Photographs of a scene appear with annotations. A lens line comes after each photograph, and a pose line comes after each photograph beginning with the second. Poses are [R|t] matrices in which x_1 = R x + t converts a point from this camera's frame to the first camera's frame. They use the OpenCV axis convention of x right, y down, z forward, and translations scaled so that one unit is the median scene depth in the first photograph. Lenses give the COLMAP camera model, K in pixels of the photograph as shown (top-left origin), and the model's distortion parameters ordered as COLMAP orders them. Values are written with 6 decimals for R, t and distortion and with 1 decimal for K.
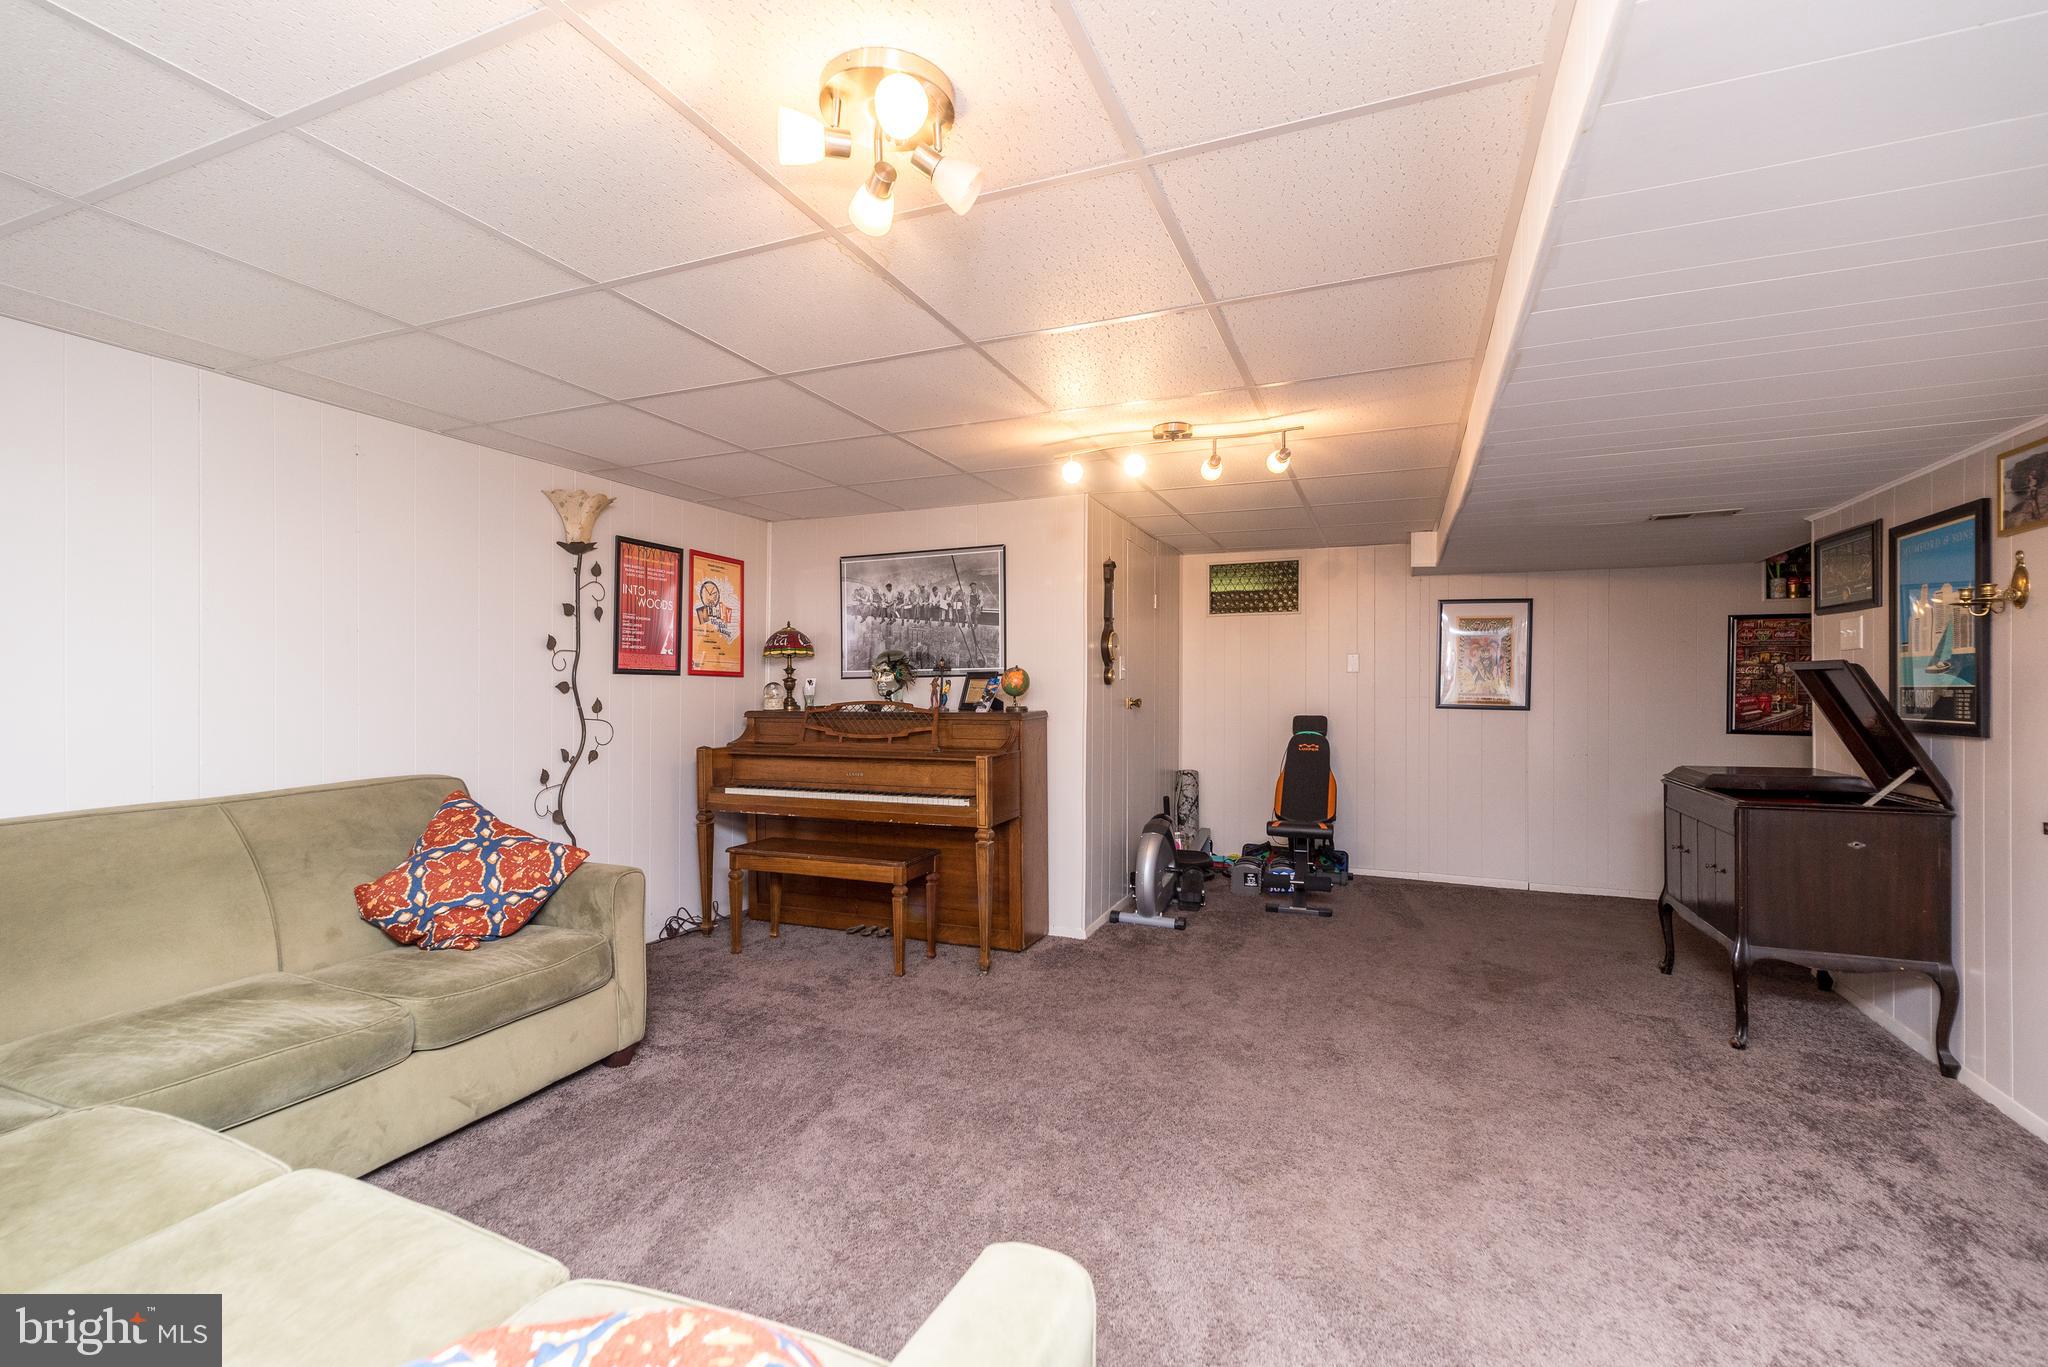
lens RADIAL K [[892.7, 0, 1020.9], [0, 892.7, 672.1], [0, 0, 1]] dist [0.003736, 0.001150]
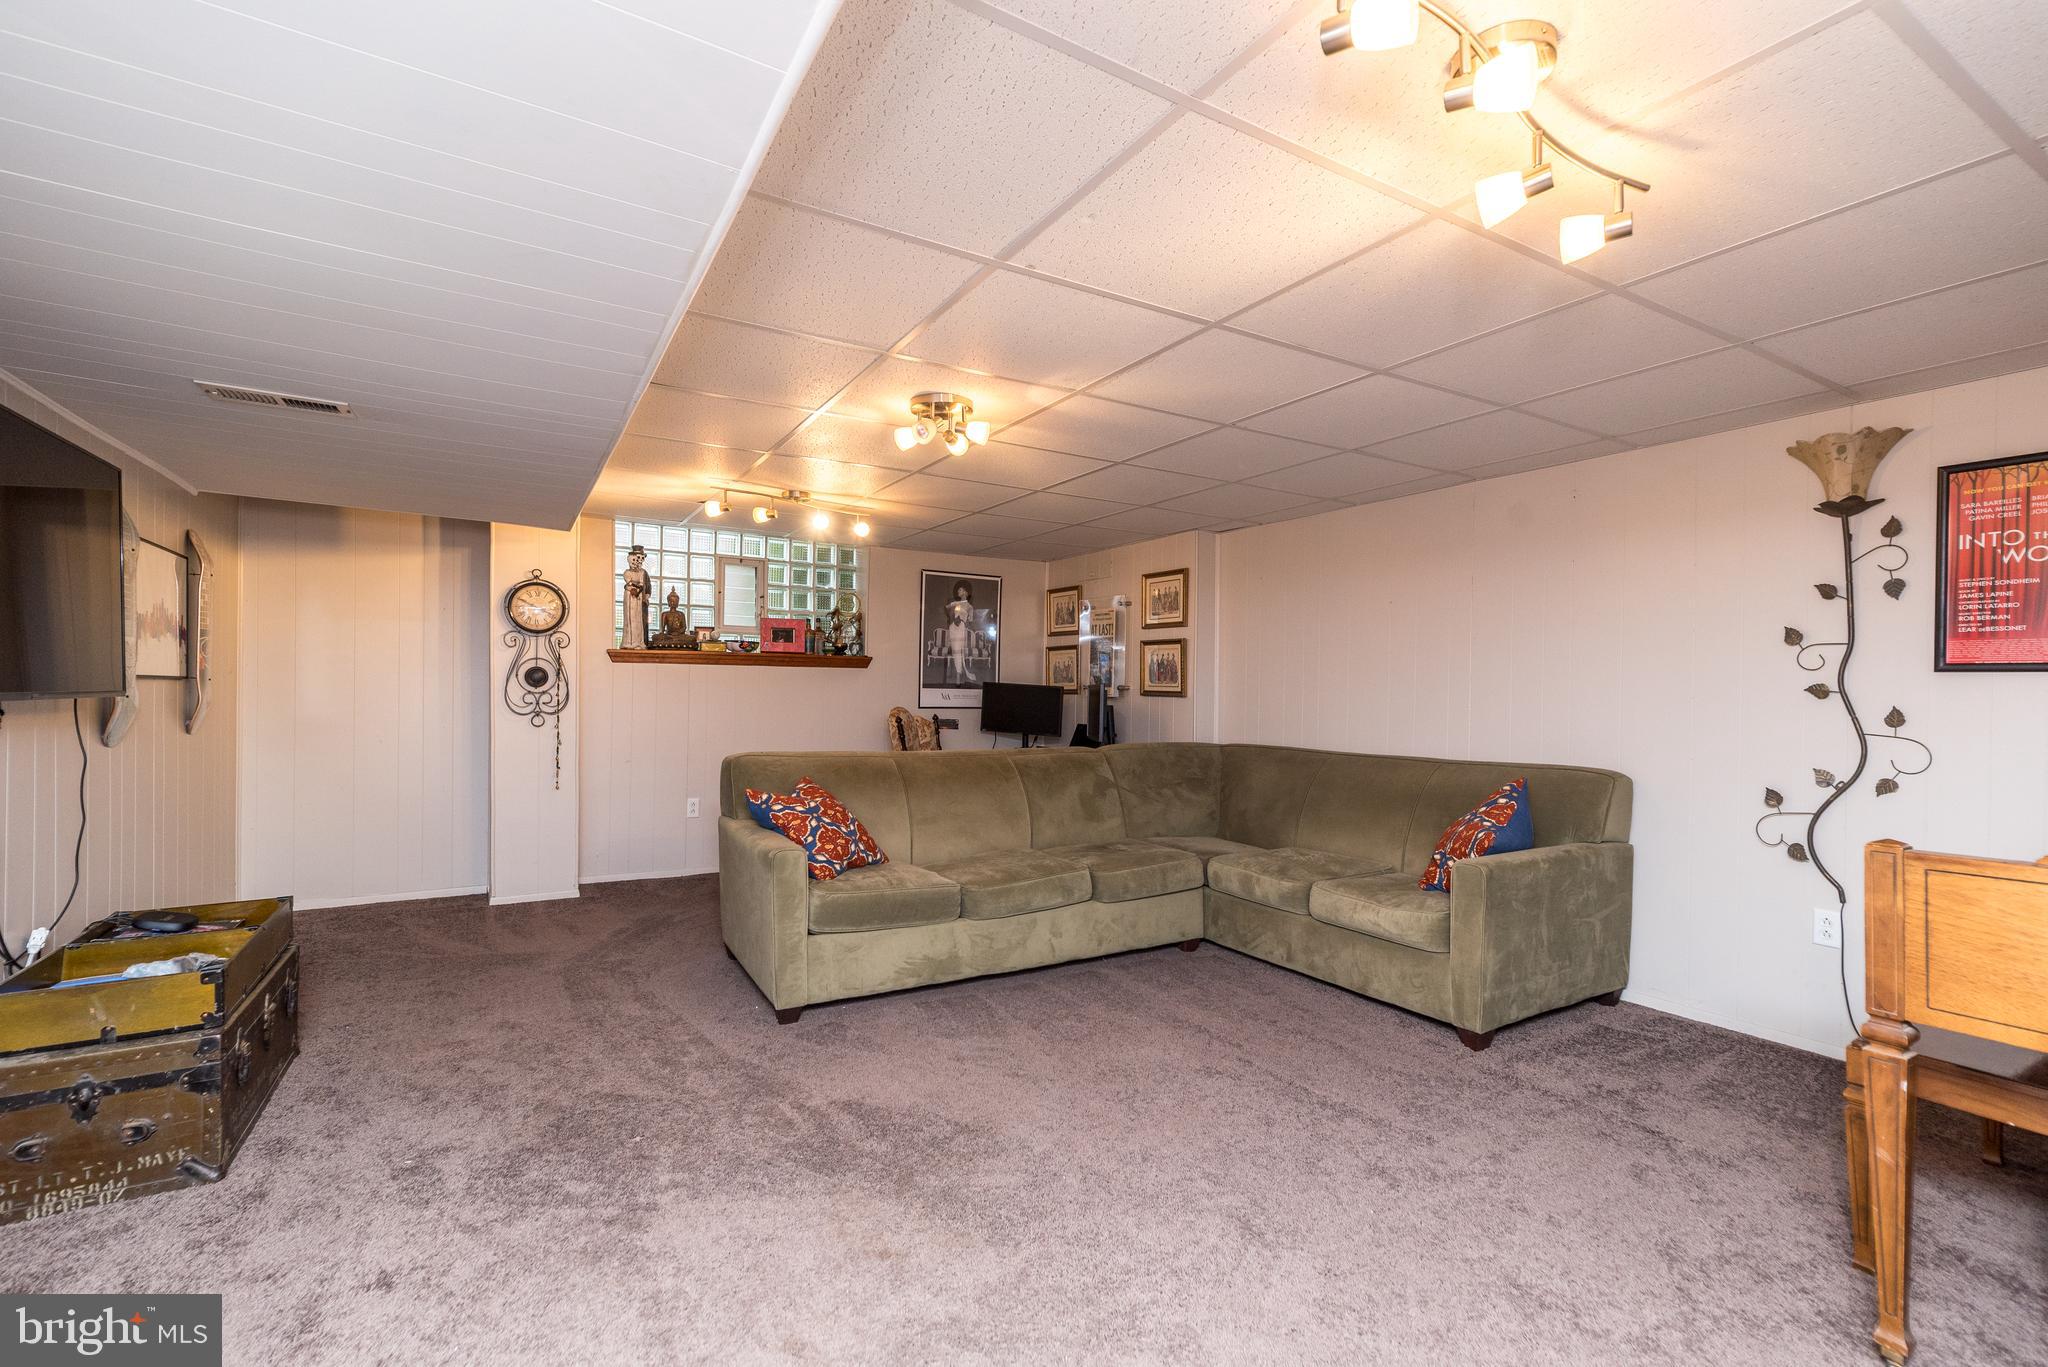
lens RADIAL K [[892.7, 0, 1022.4], [0, 892.7, 697.1], [0, 0, 1]] dist [0.003736, 0.001150]
pose [[-0.601095, 0.001398, -0.799177, 0.532940], [0.001876, 0.999998, 0.000339, 0.020386], [0.799176, -0.001295, -0.601096, 0.898039]]
